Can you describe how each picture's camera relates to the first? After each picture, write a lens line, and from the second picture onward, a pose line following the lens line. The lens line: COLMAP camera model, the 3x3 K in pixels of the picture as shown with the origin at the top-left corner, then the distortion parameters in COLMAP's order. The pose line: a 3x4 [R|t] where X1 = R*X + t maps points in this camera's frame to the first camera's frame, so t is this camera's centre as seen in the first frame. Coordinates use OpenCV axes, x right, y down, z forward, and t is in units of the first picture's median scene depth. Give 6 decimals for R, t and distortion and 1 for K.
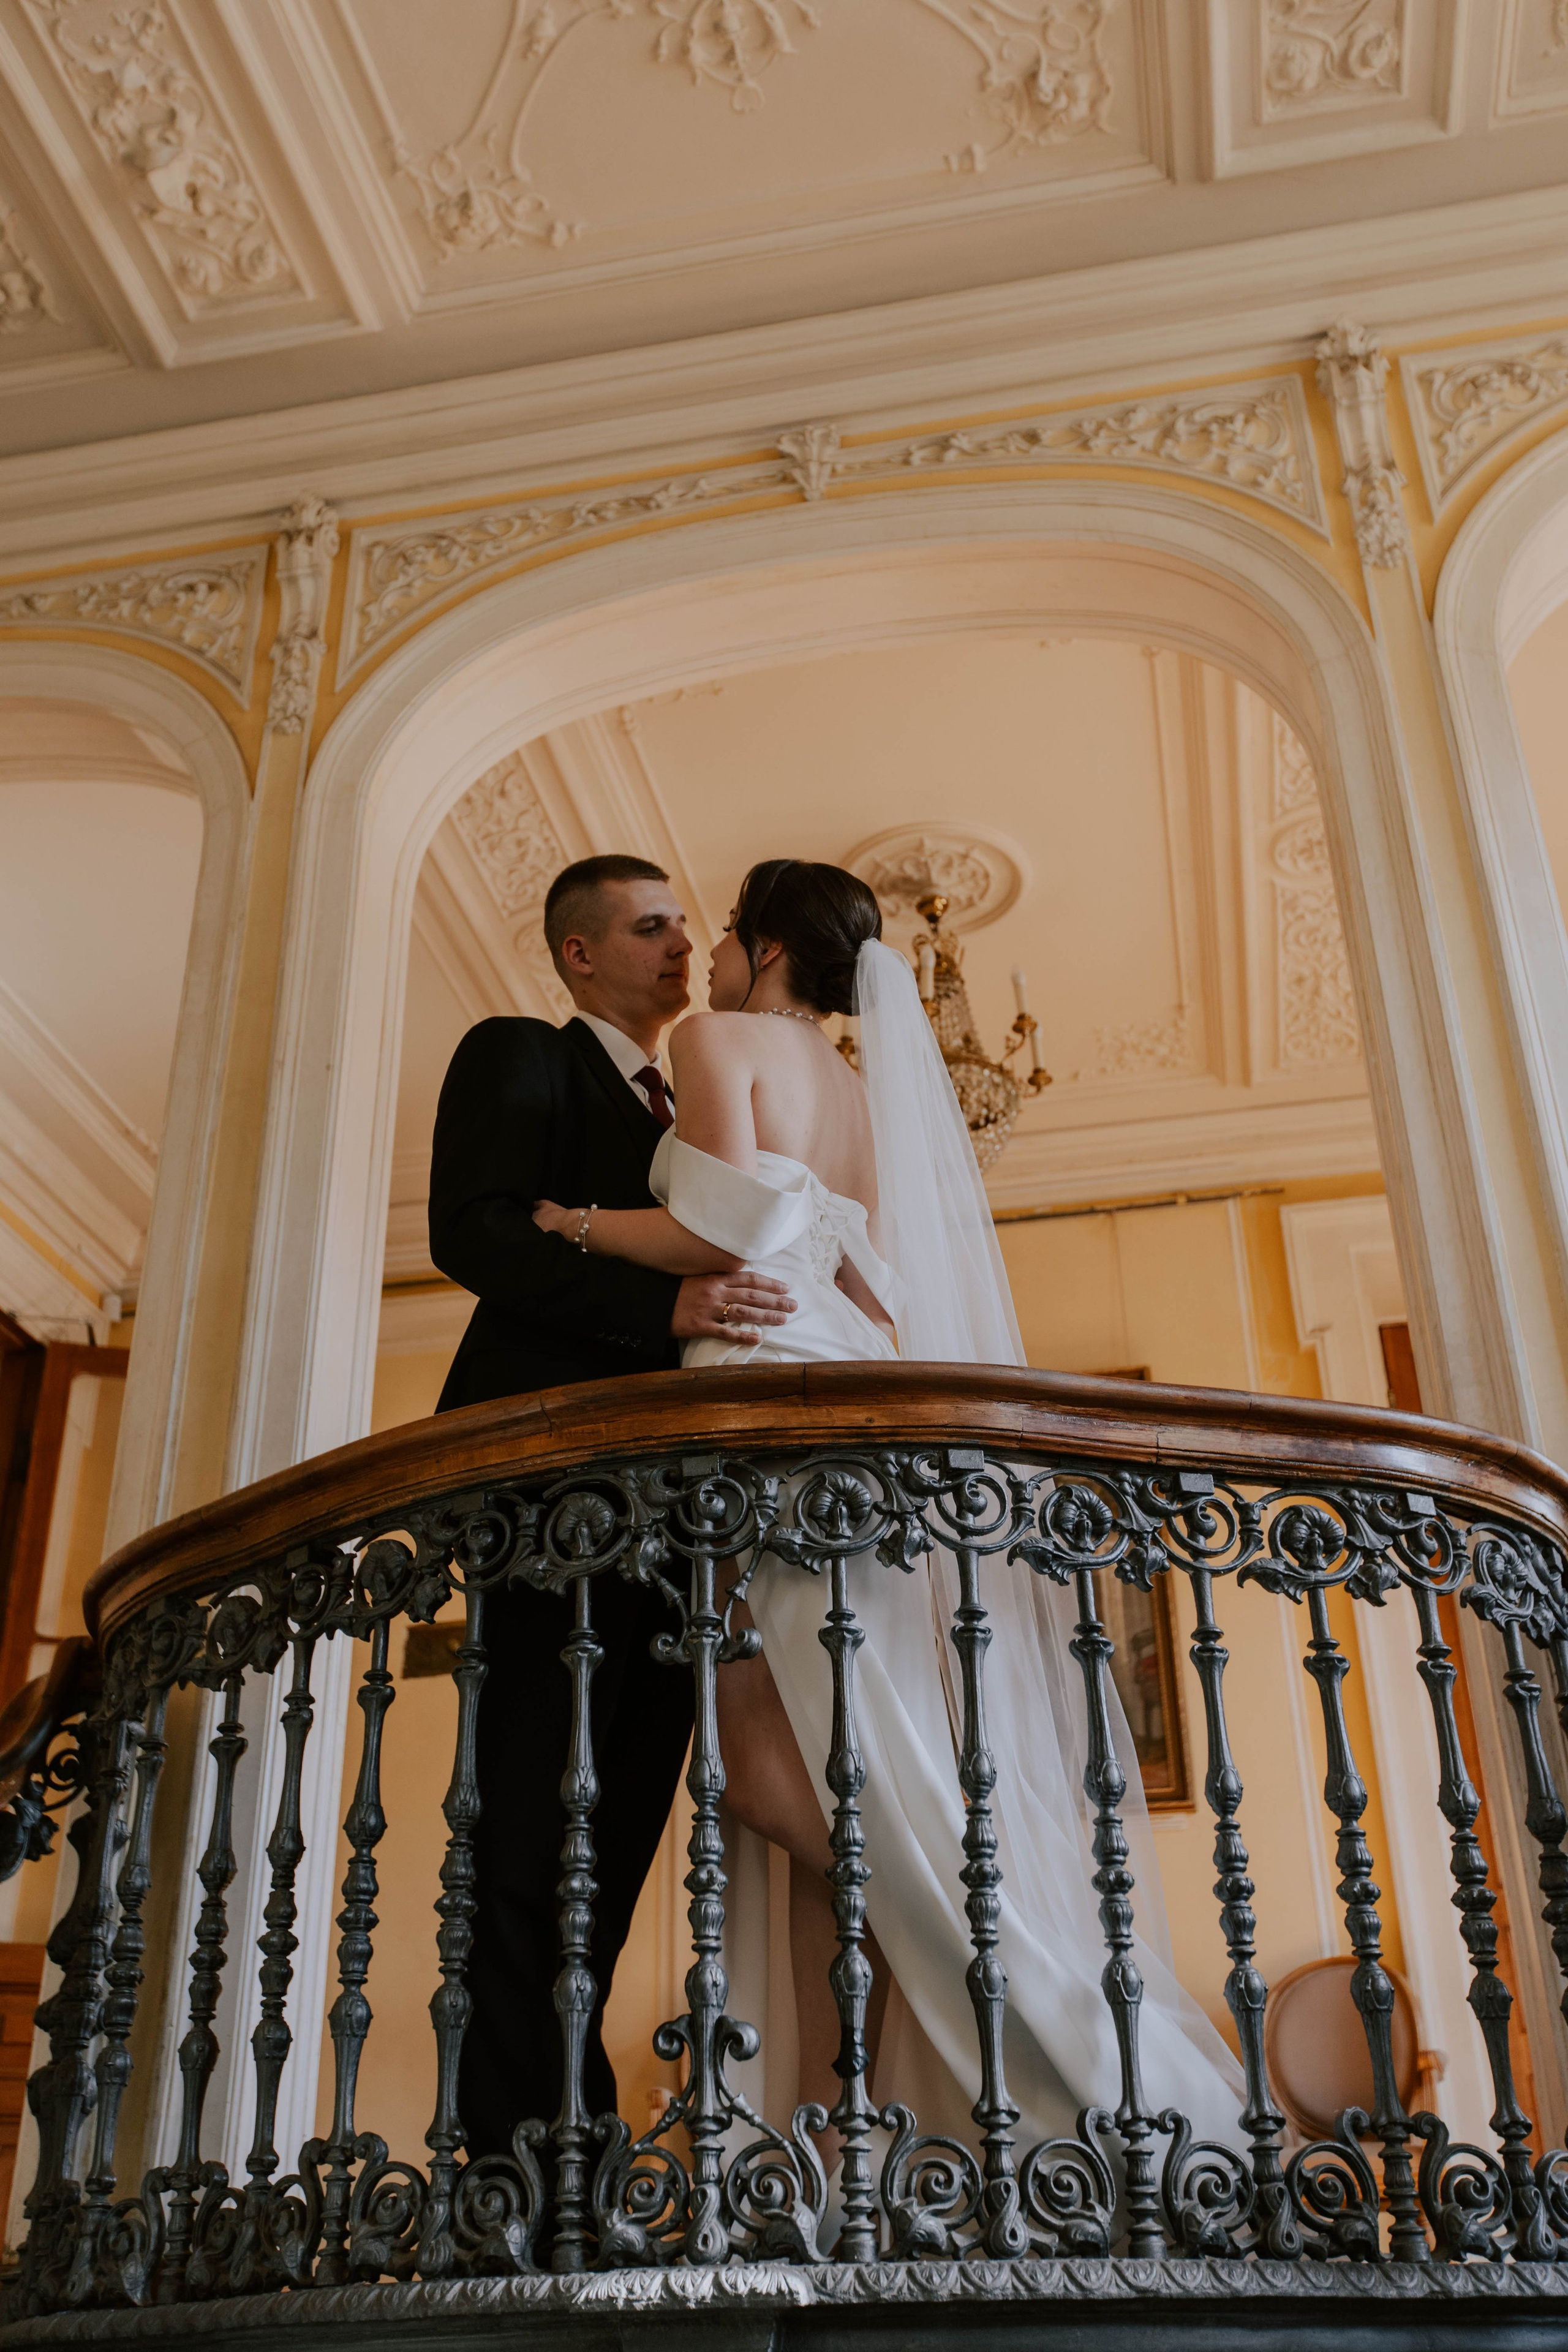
lens RADIAL K [[2264.8, 0, 784.0], [0, 2264.8, 1176.0], [0, 0, 1]] dist [-0.005318, -0.015296]
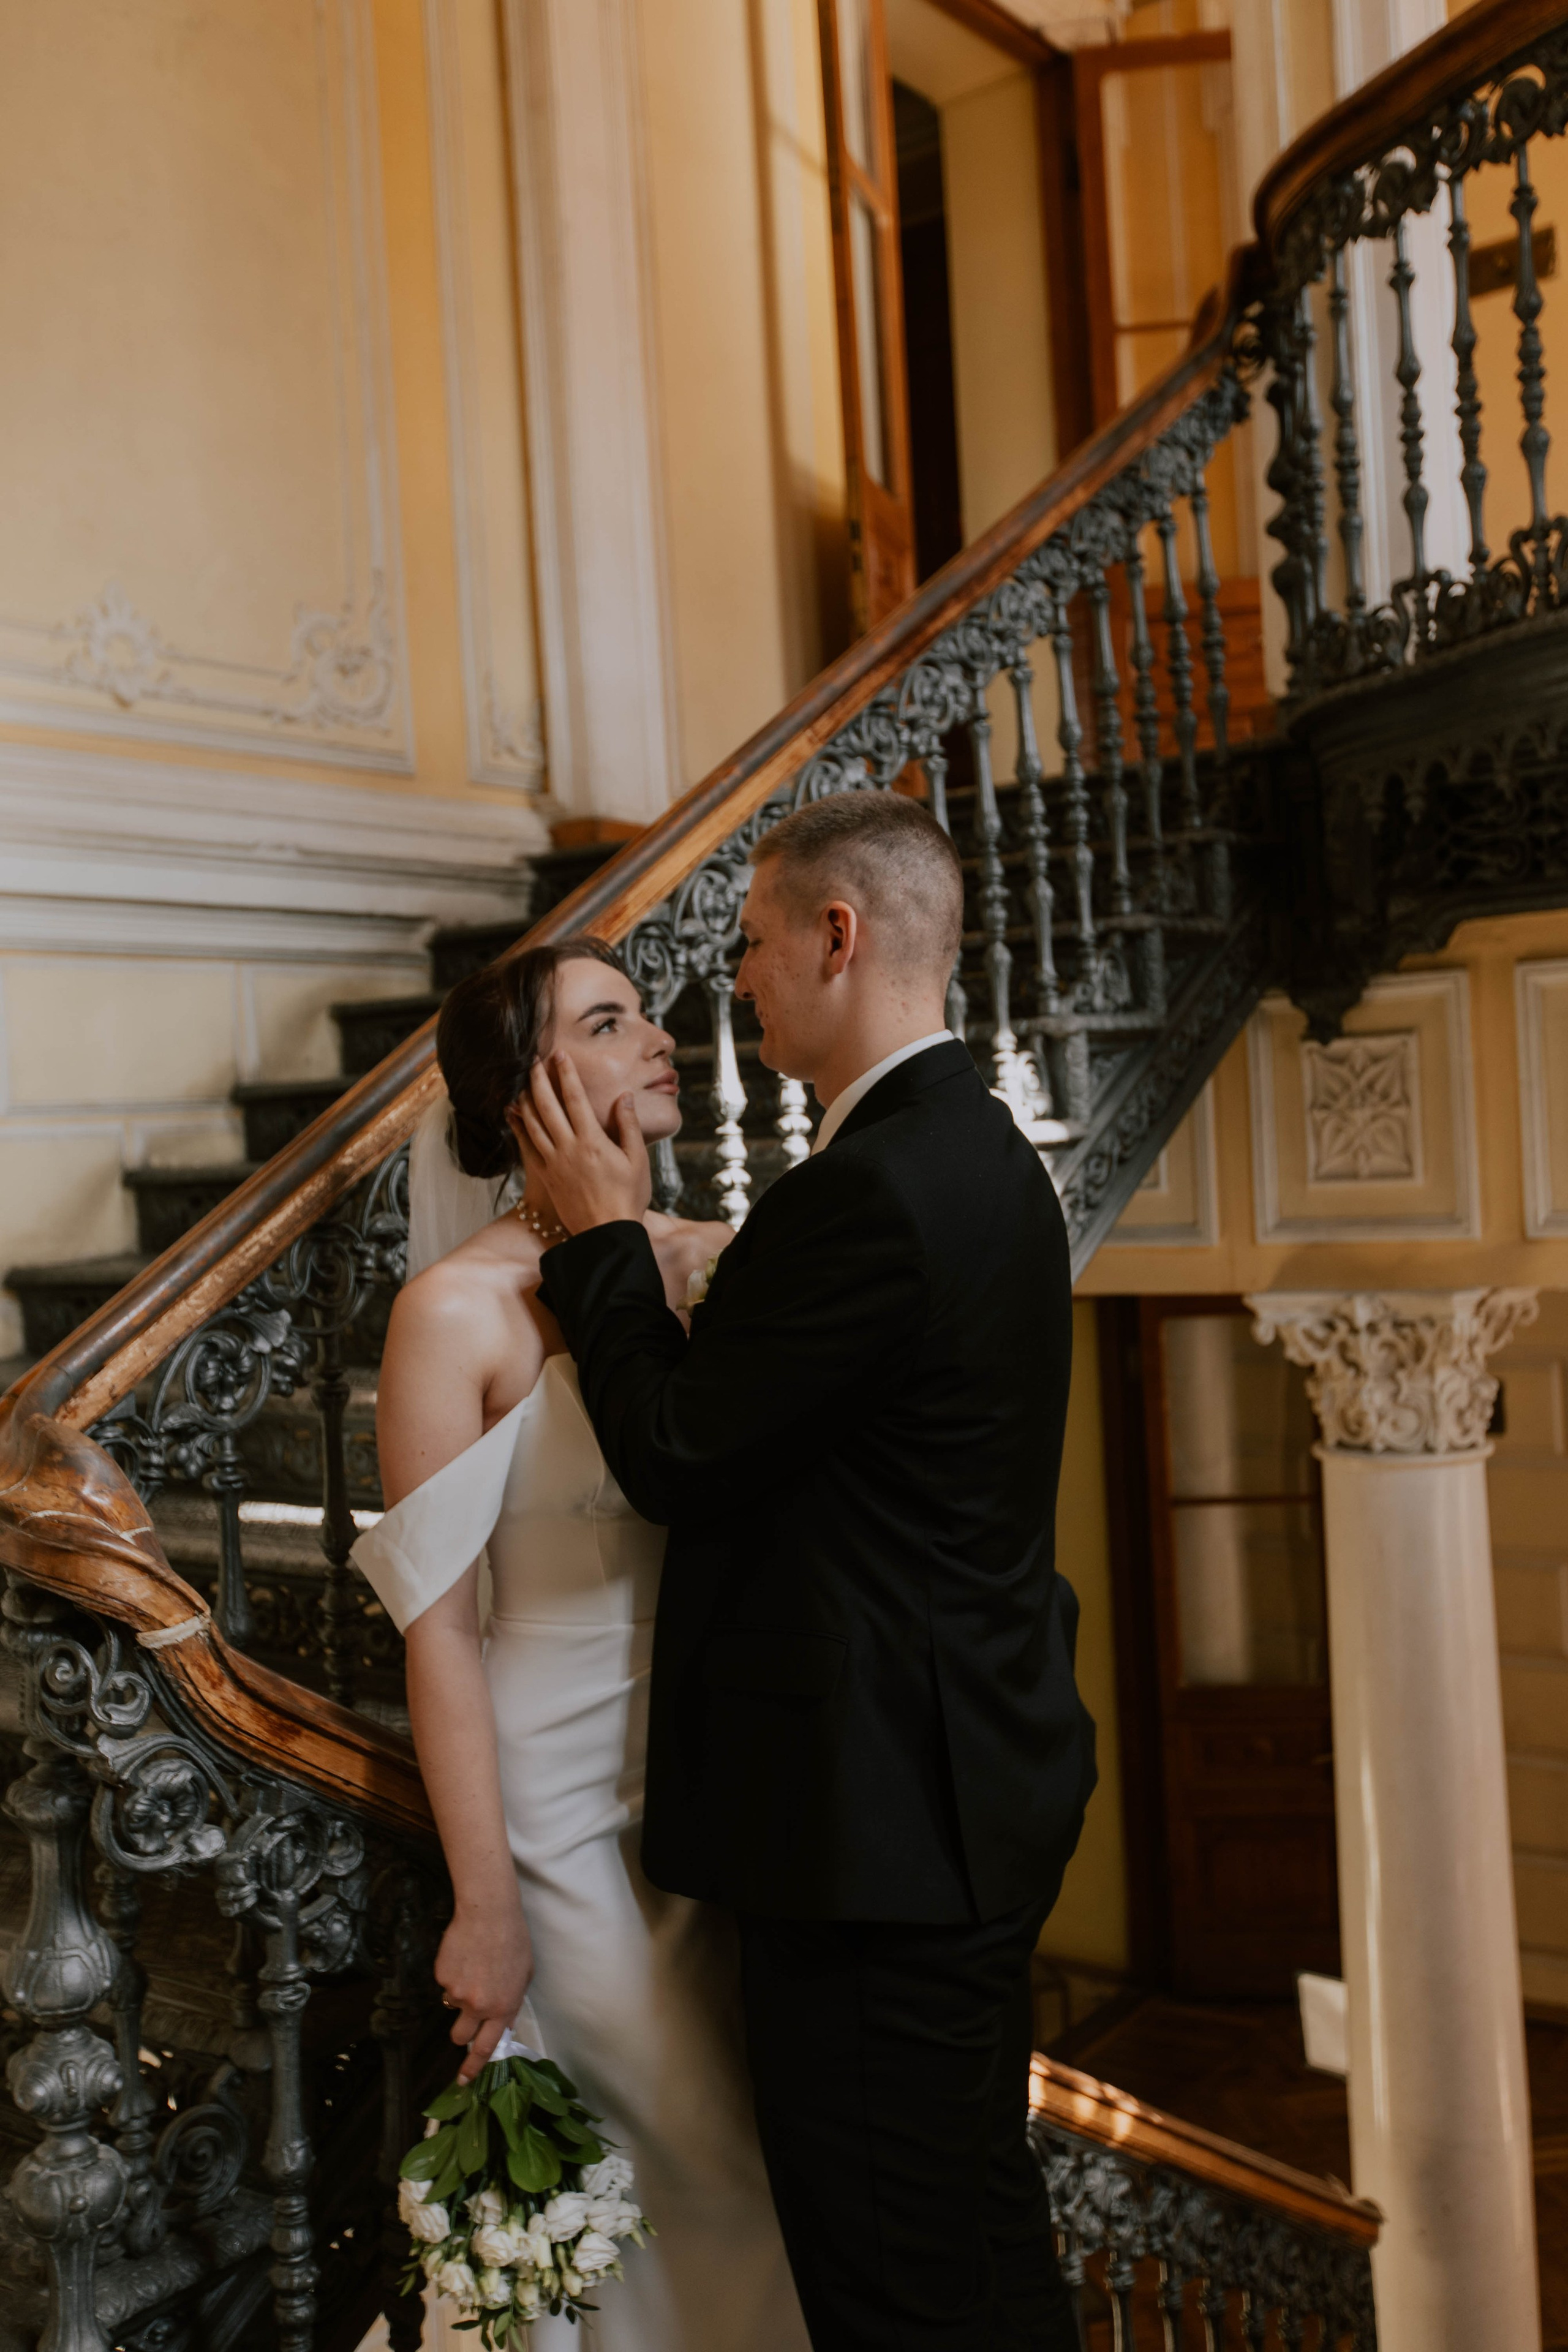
lens RADIAL K [[2264.8, 0, 784.0], [0, 2264.8, 1176.0], [0, 0, 1]] dist [-0.005318, -0.015296]
pose [[0.904404, -0.035234, -0.425221, -0.030000], [0.250062, 0.851264, 0.461322, -0.000519], [0.345721, -0.523553, 0.778697, -0.421870]]
